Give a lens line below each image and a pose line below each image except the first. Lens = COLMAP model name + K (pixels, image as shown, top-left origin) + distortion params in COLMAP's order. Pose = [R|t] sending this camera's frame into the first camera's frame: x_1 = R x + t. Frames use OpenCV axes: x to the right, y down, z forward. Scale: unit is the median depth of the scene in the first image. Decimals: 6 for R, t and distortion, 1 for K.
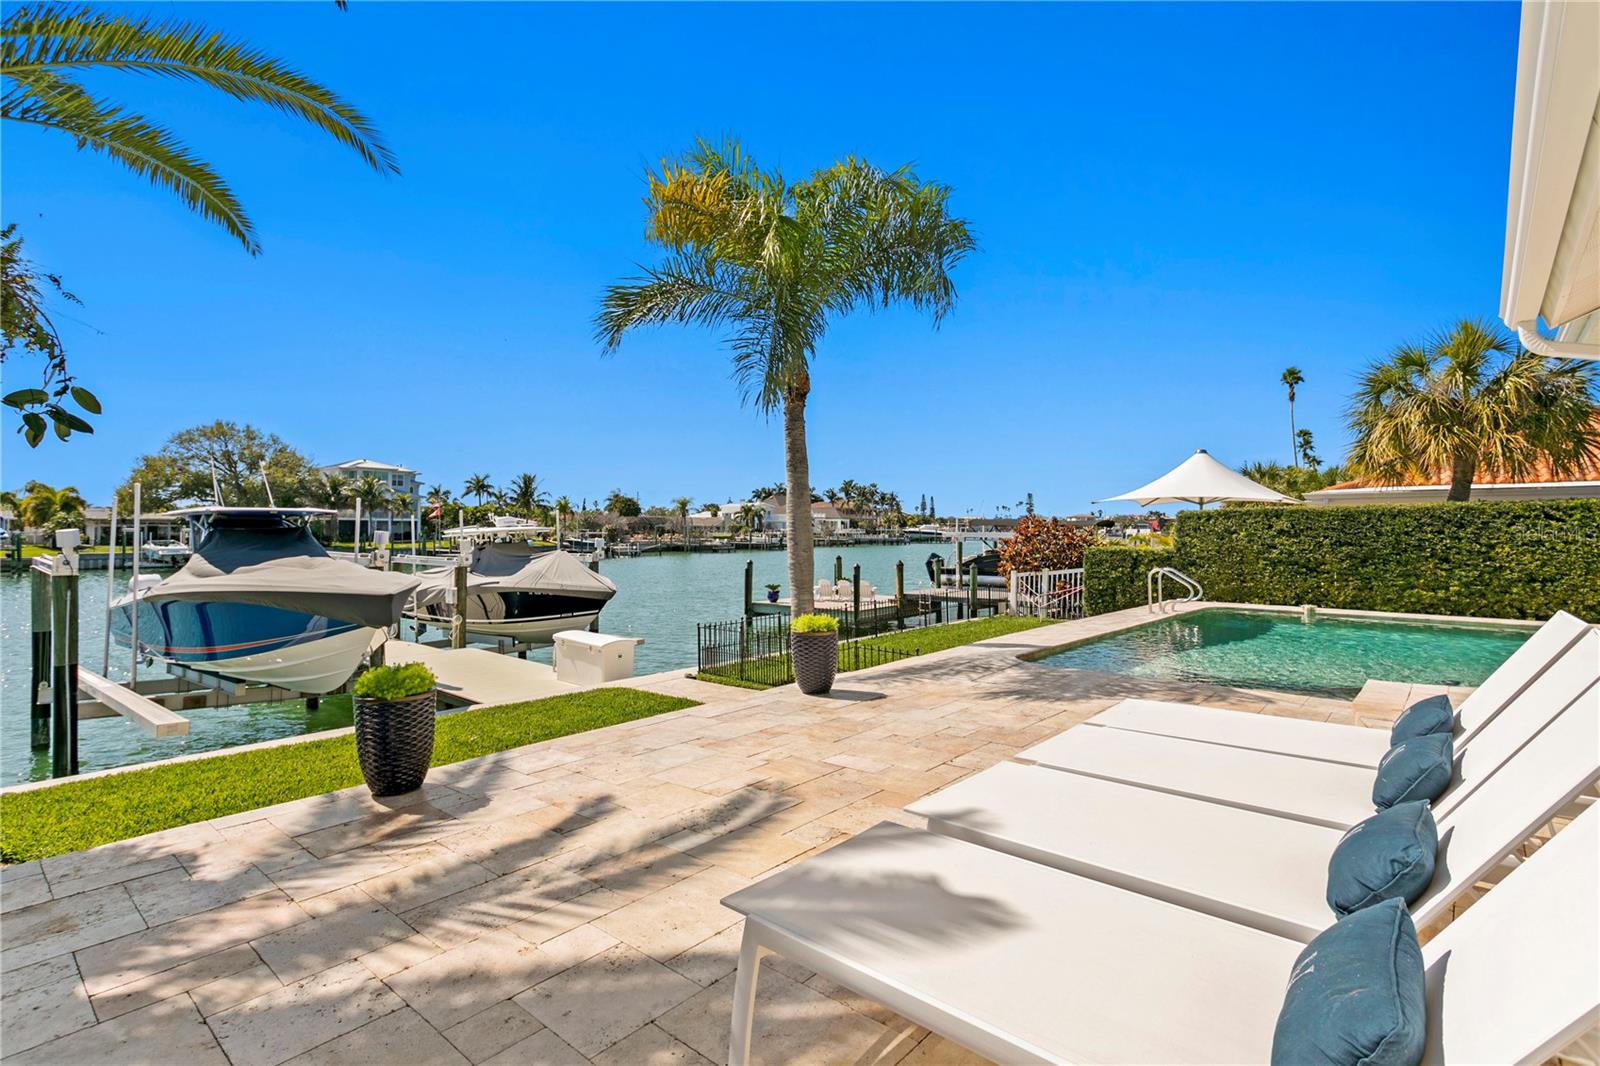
lens RADIAL K [[769.1, 0, 796.5], [0, 769.1, 520.2], [0, 0, 1]] dist [-0.001839, 0.001940]
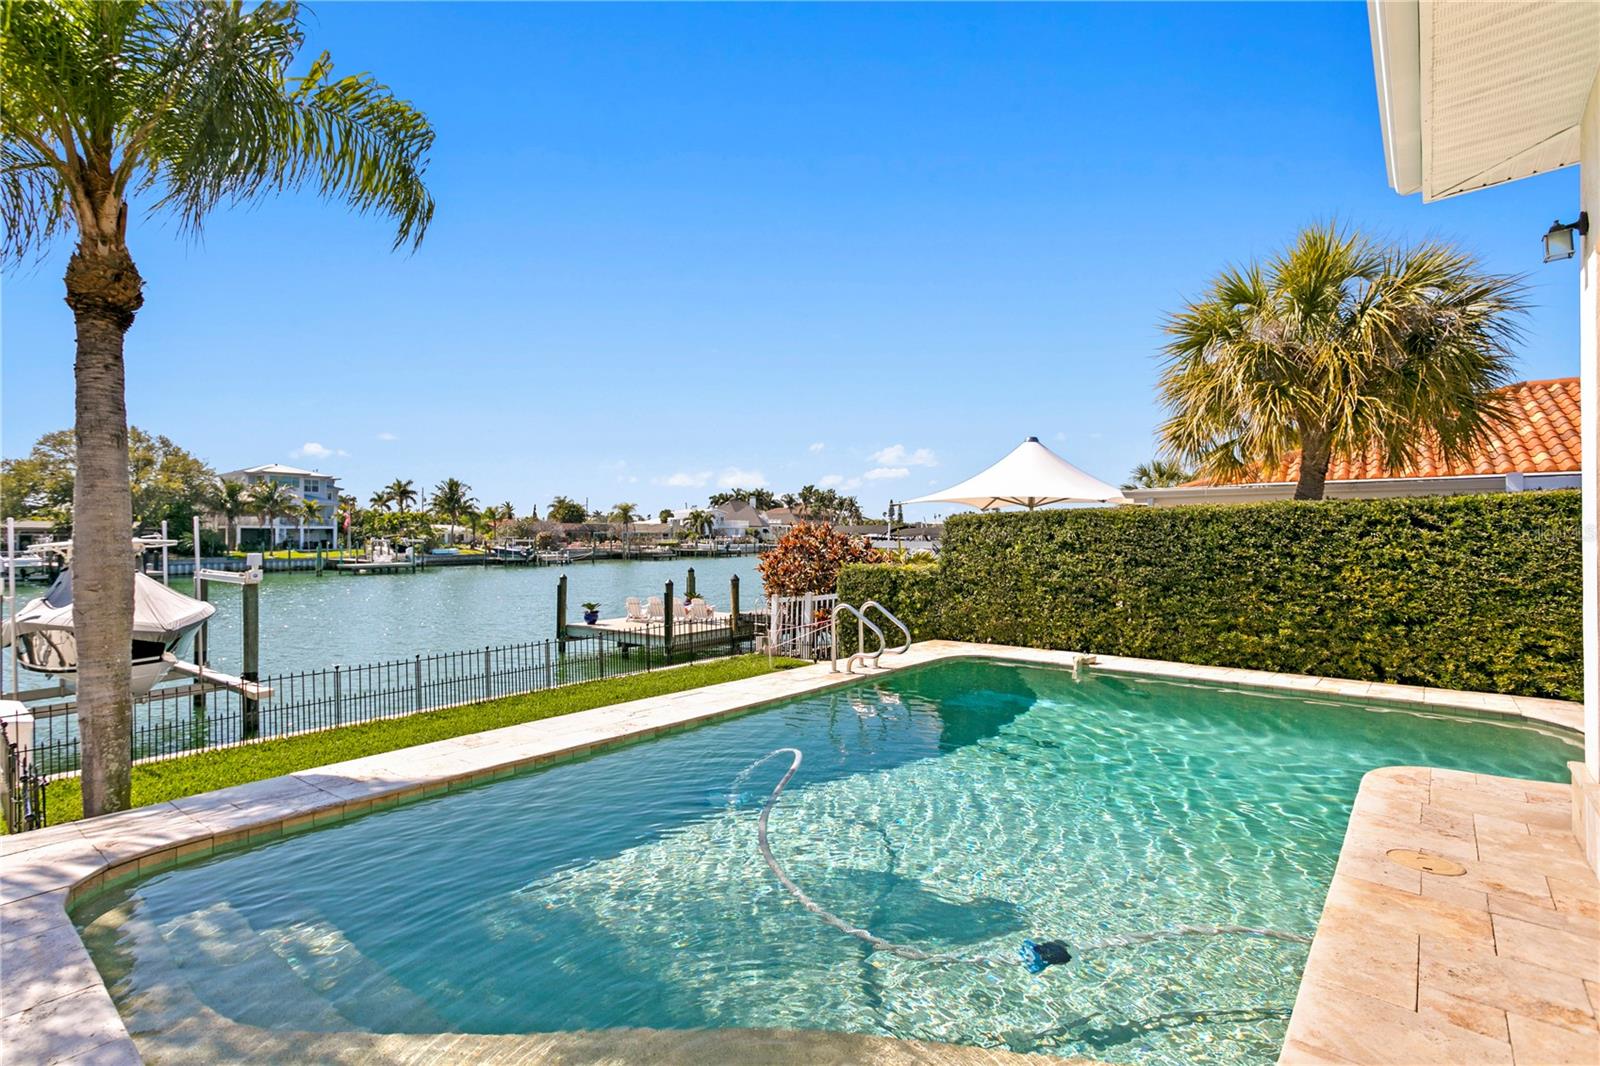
lens RADIAL K [[769.1, 0, 790.1], [0, 769.1, 536.2], [0, 0, 1]] dist [-0.001839, 0.001940]
pose [[0.999538, -0.003708, 0.030156, 0.169883], [0.003313, 0.999908, 0.013150, -0.001304], [-0.030202, -0.013044, 0.999459, 0.146394]]
